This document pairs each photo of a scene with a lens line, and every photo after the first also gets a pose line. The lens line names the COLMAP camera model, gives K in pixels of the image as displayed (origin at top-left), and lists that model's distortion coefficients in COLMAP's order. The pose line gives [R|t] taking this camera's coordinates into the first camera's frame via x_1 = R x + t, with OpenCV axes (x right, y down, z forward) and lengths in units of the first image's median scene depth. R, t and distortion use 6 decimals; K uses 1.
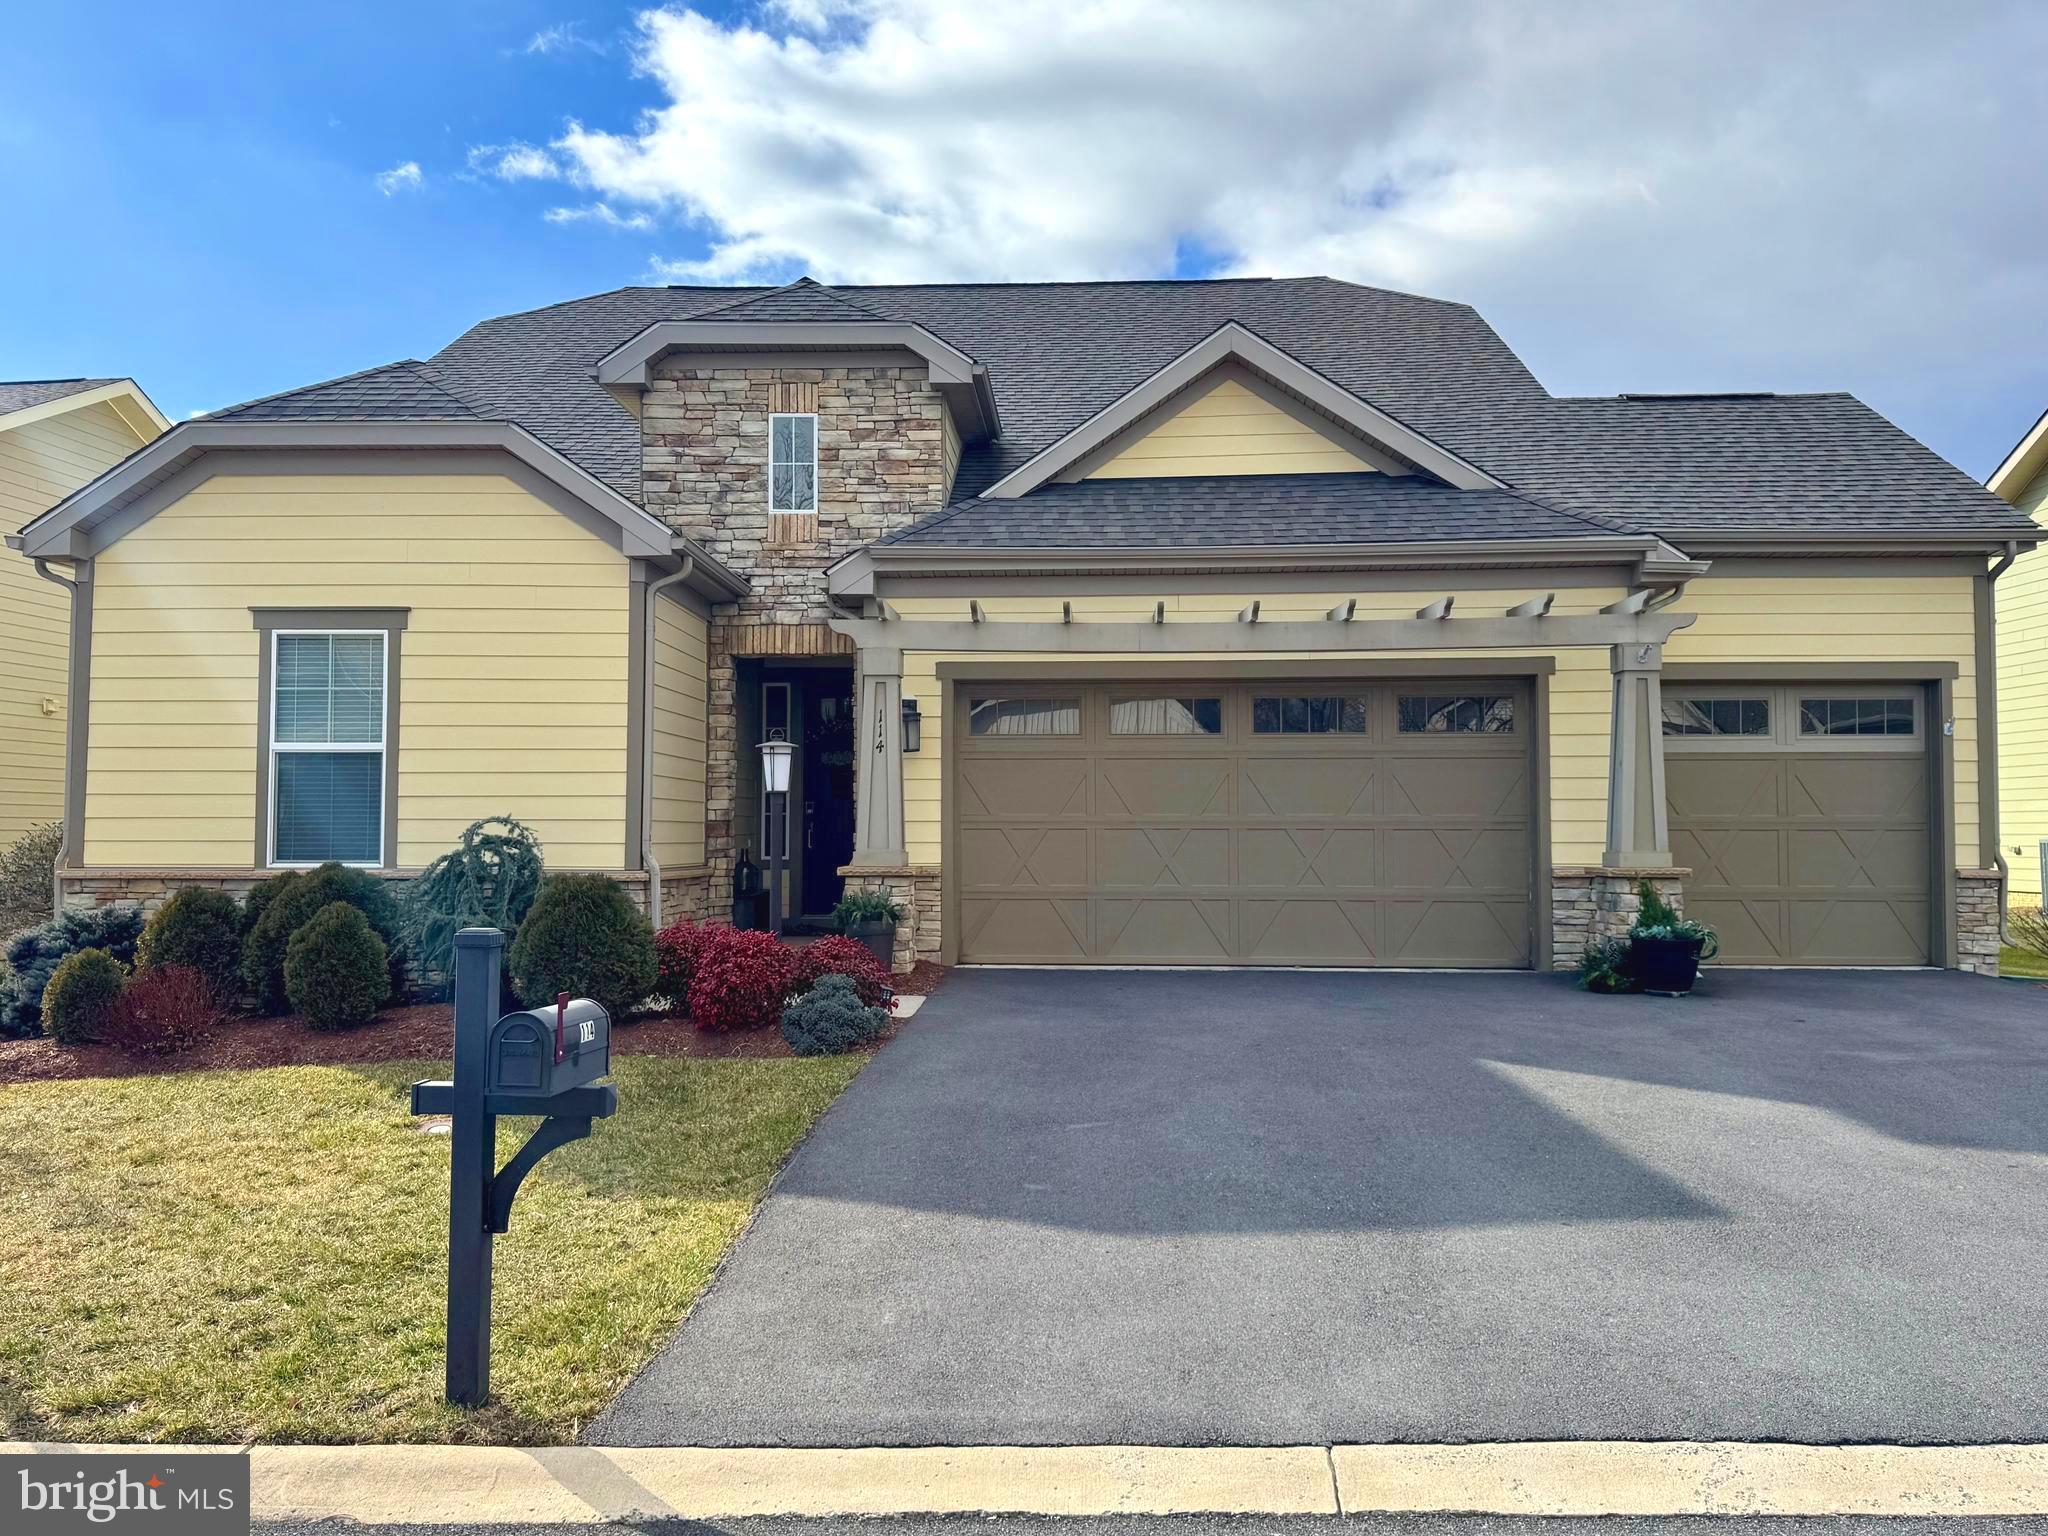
lens RADIAL K [[1650.4, 0, 1016.9], [0, 1650.4, 782.8], [0, 0, 1]] dist [0.053957, -0.056549]
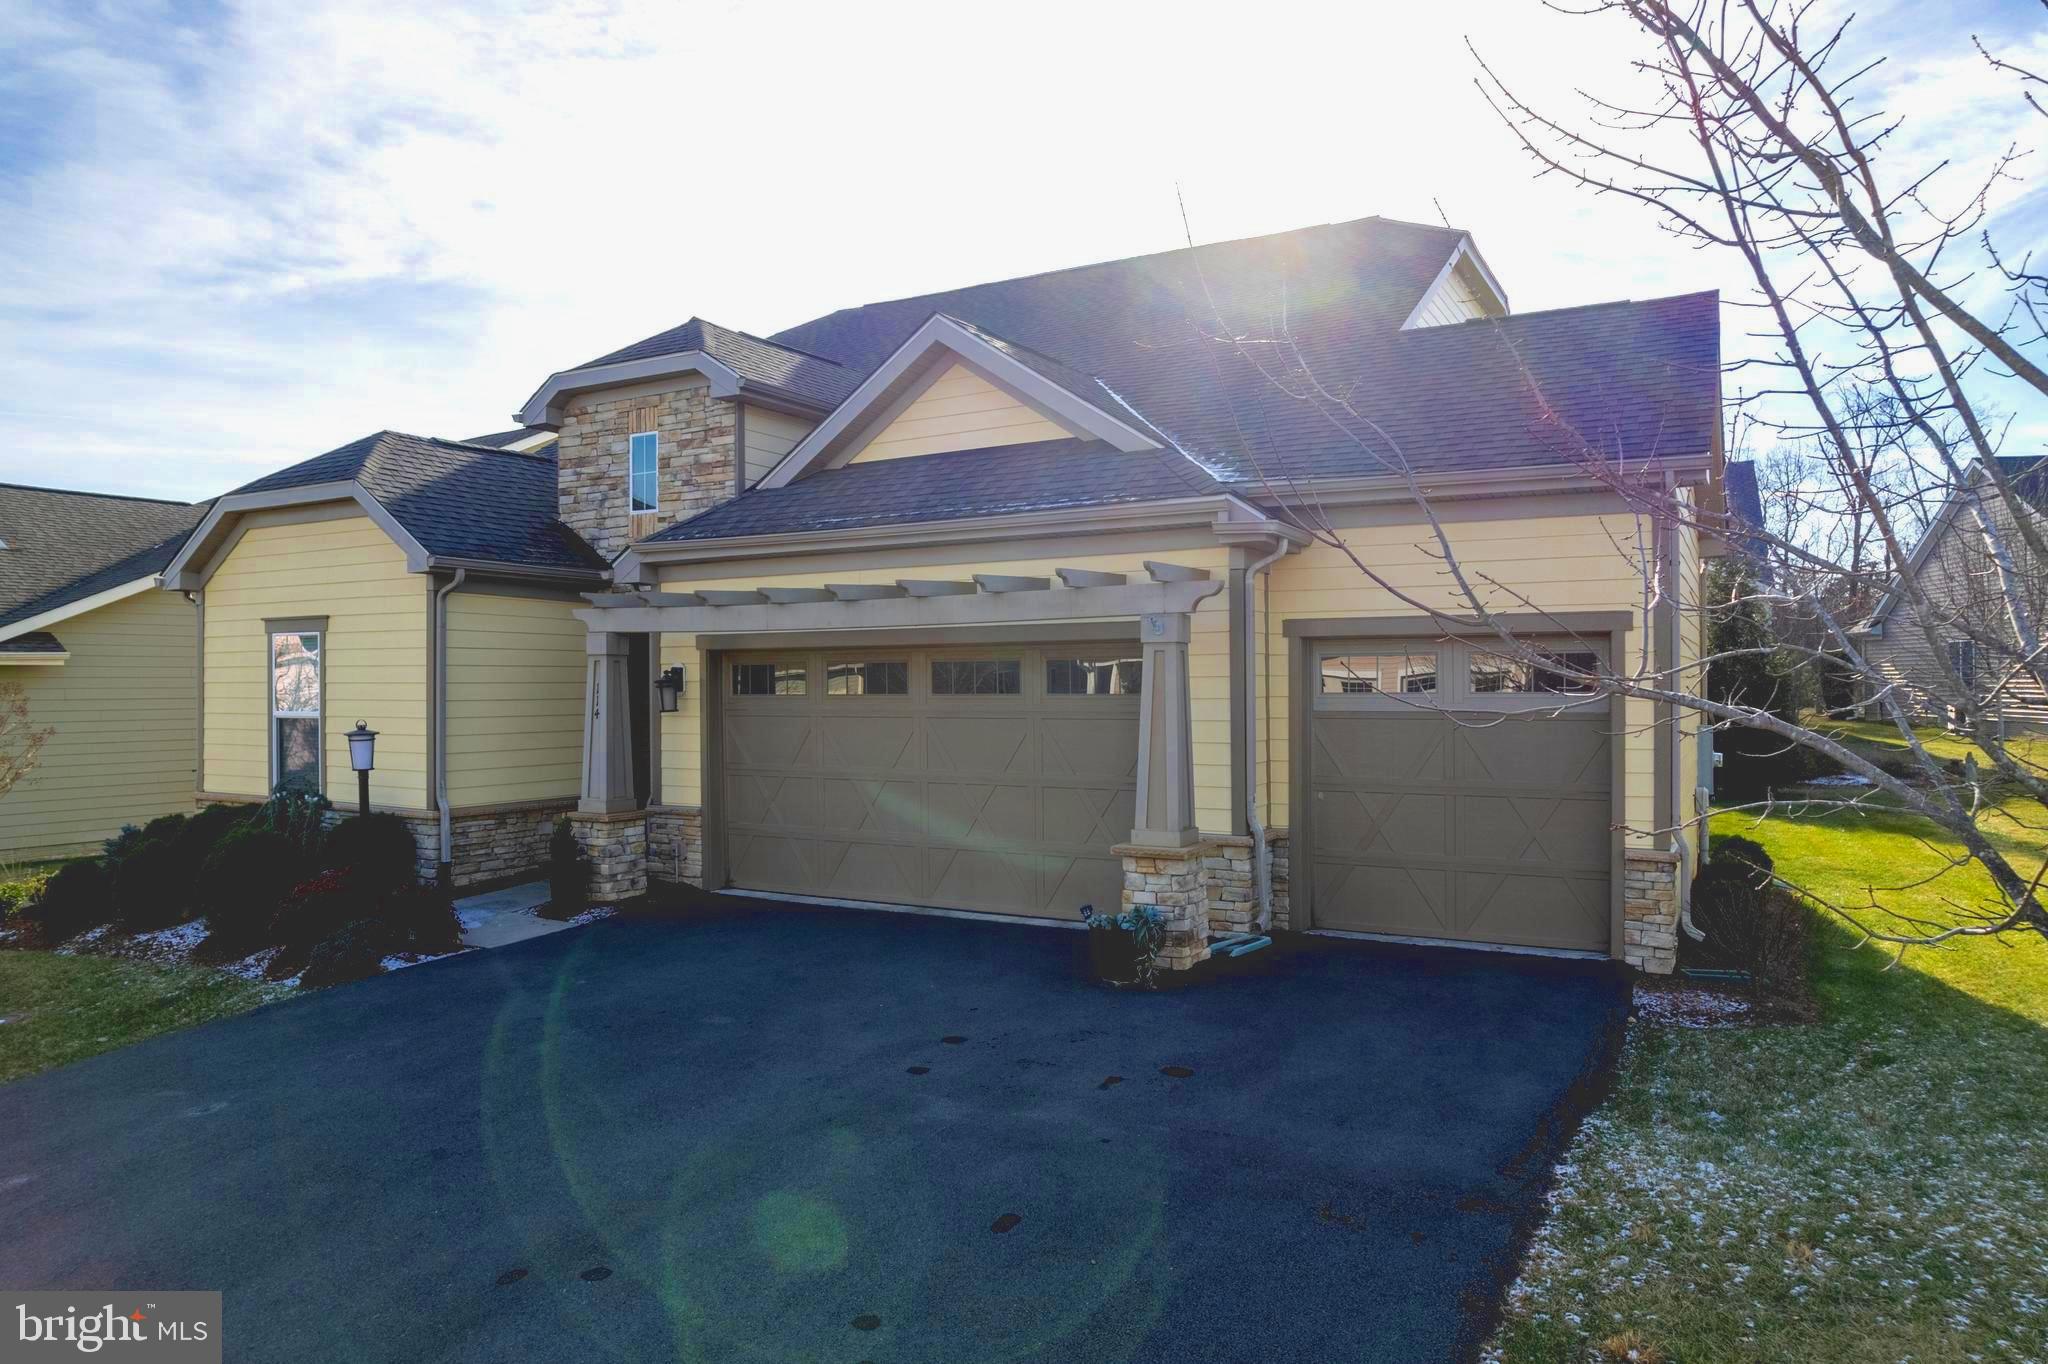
lens RADIAL K [[1320.0, 0, 1039.3], [0, 1320.0, 694.8], [0, 0, 1]] dist [-0.081765, 0.037576]
pose [[0.895752, -0.001146, -0.444552, 0.605862], [0.021063, 0.998983, 0.039865, -0.063882], [0.444054, -0.045072, 0.894866, 0.264483]]
